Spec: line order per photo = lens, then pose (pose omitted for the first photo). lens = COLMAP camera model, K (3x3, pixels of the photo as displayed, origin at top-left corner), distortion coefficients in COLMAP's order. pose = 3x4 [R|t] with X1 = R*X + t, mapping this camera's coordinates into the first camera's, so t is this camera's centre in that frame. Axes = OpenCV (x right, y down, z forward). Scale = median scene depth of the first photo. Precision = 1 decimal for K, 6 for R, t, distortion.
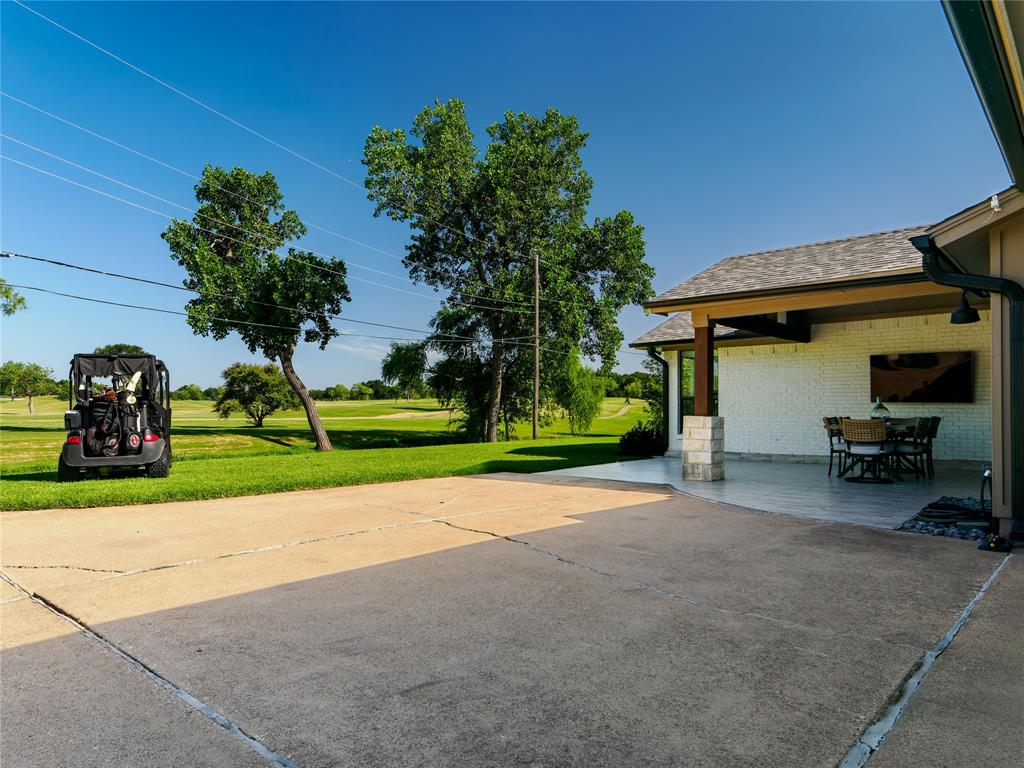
lens RADIAL K [[656.1, 0, 510.2], [0, 656.1, 400.4], [0, 0, 1]] dist [0.008026, 0.003325]
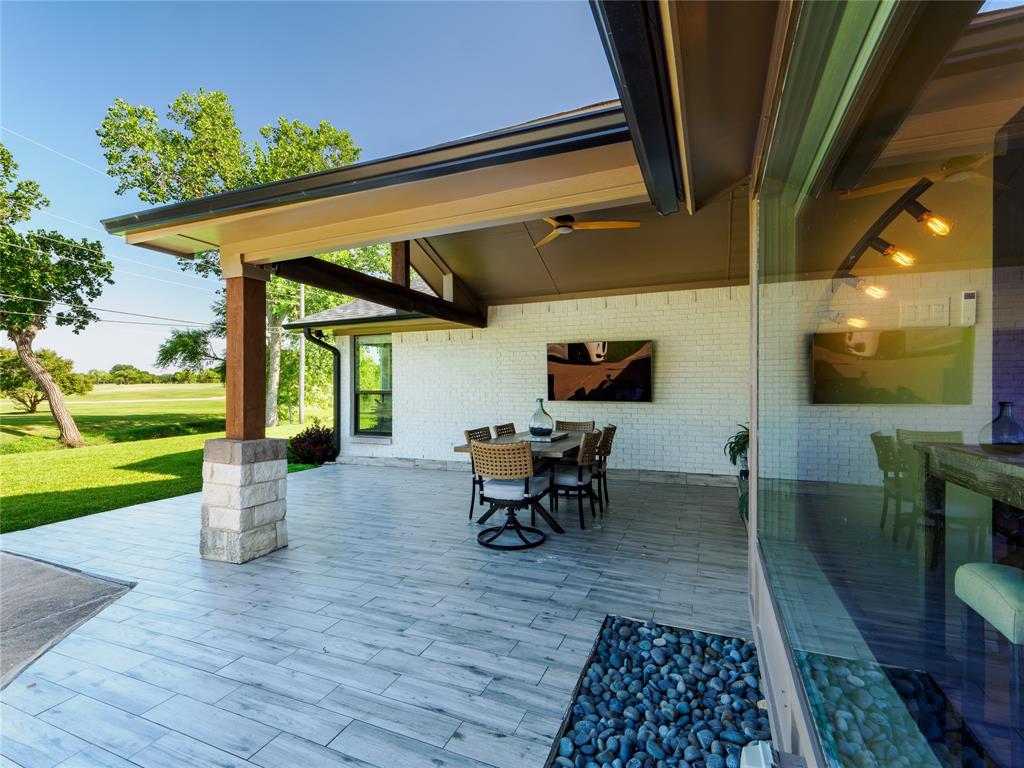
lens RADIAL K [[473.1, 0, 512.0], [0, 473.1, 384.0], [0, 0, 1]] dist [-0.000096, 0.000043]
pose [[0.946520, -0.000394, 0.322645, 0.272801], [-0.000884, 0.999992, 0.003815, -0.017539], [-0.322644, -0.003896, 0.946512, 0.392720]]
